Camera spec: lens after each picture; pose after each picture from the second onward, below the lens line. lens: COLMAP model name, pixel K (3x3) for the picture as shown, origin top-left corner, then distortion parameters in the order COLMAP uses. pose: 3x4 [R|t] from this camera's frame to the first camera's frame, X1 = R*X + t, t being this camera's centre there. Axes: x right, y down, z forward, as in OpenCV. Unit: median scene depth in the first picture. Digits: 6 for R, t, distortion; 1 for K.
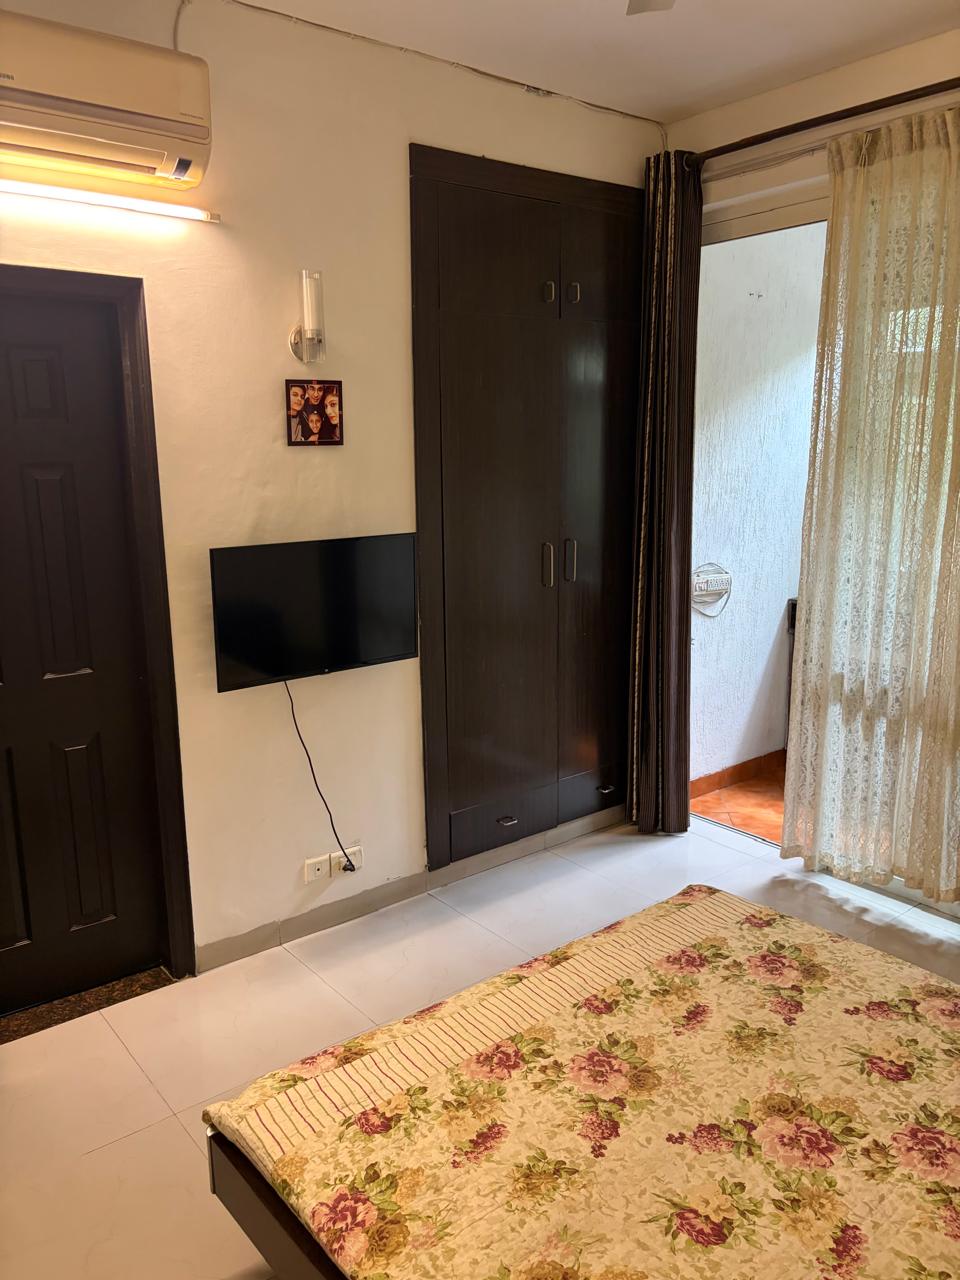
lens RADIAL K [[995.1, 0, 440.7], [0, 995.1, 617.9], [0, 0, 1]] dist [0.004721, -0.003014]
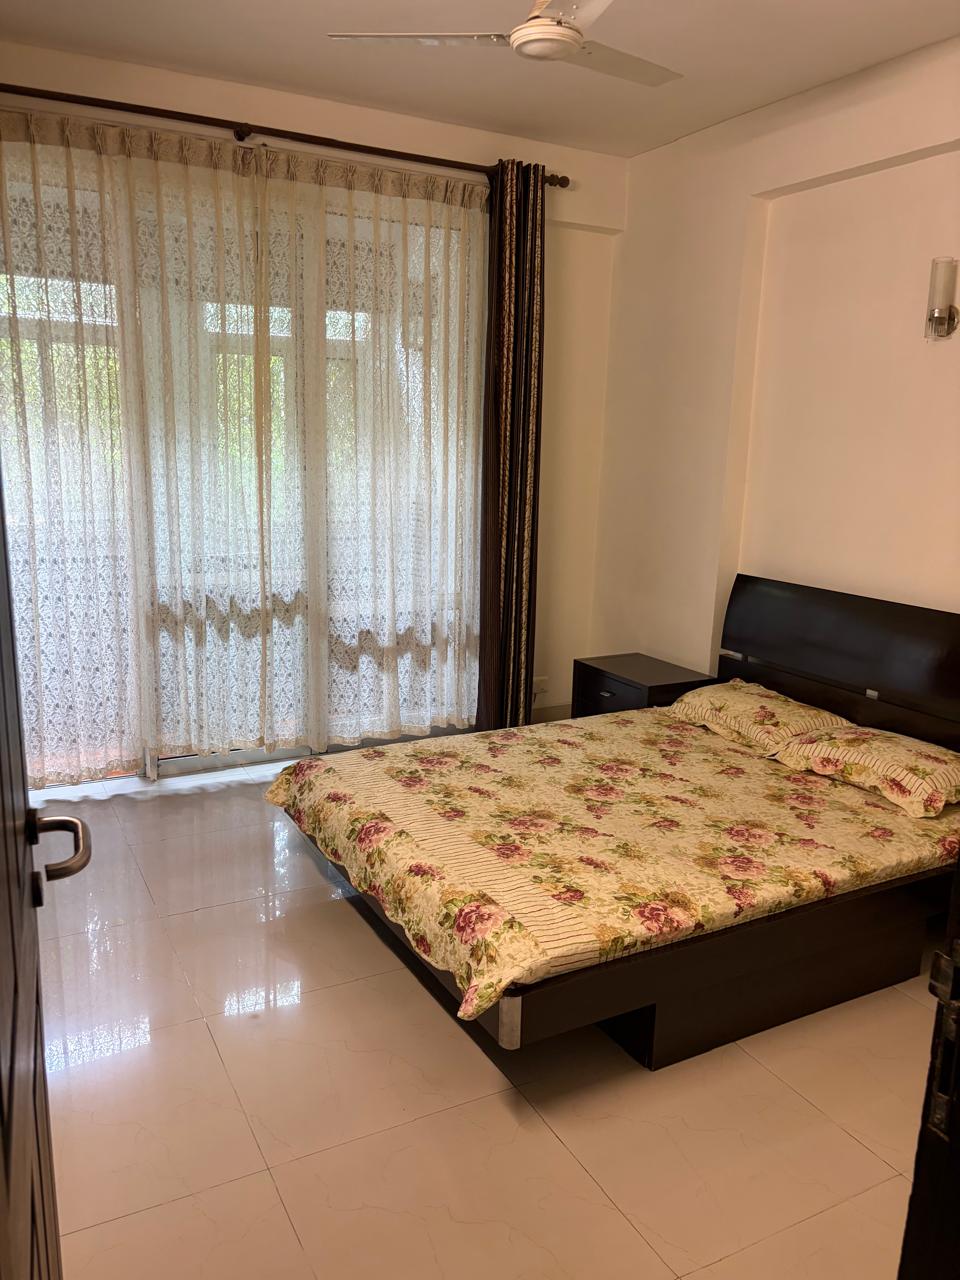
lens RADIAL K [[945.1, 0, 480.0], [0, 945.1, 640.0], [0, 0, 1]] dist [0.002875, -0.014379]
pose [[0.176513, -0.197048, 0.964373, -0.760336], [0.141361, 0.974675, 0.173279, -0.050471], [-0.974095, 0.105739, 0.199897, 0.485861]]
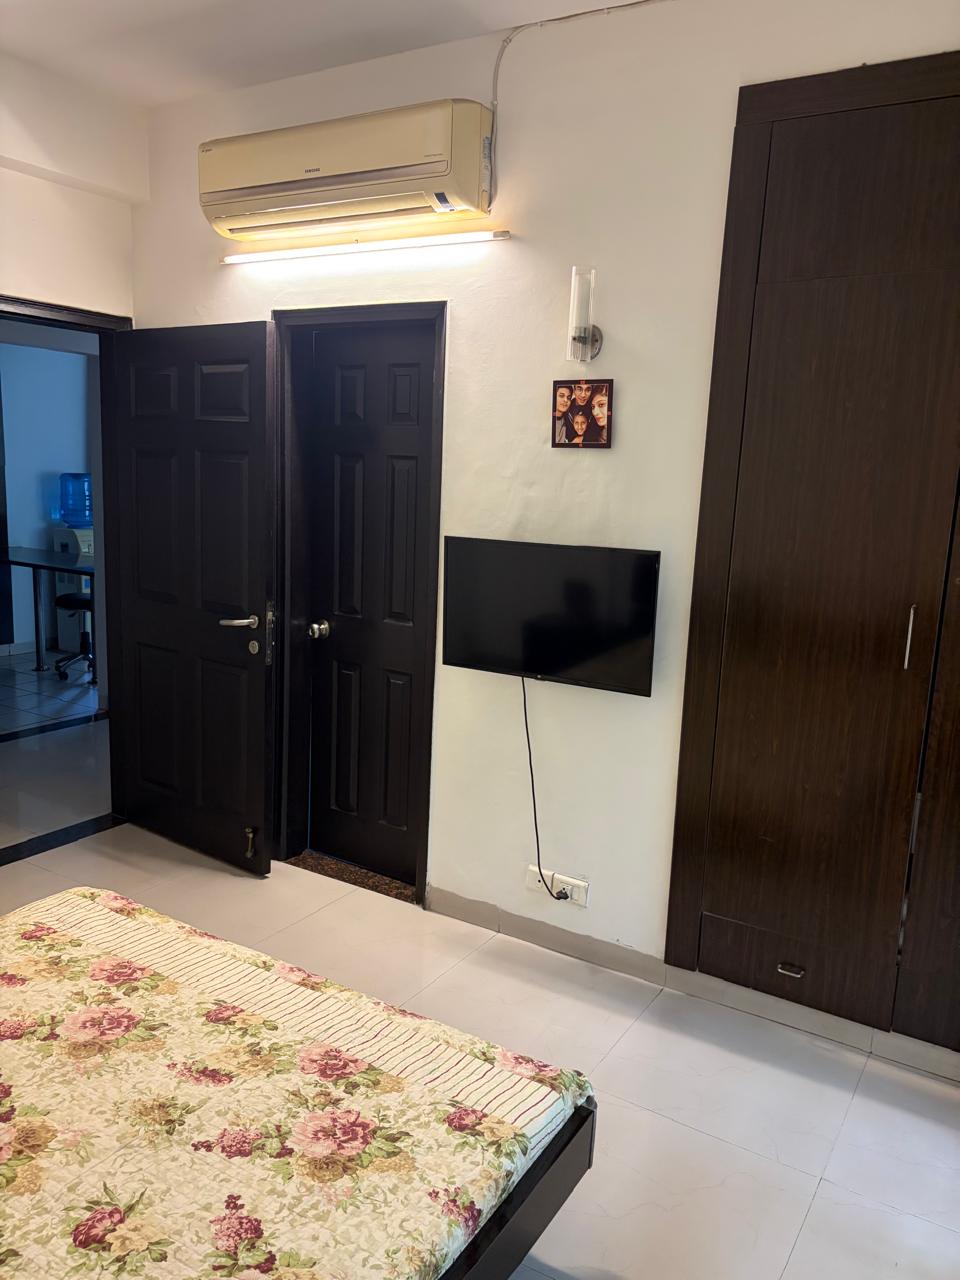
lens RADIAL K [[945.1, 0, 480.0], [0, 945.1, 640.0], [0, 0, 1]] dist [0.002875, -0.014379]
pose [[0.351814, 0.198579, -0.914764, 0.734475], [-0.189913, 0.972057, 0.137977, -0.102629], [0.916602, 0.125183, 0.379696, 0.600038]]
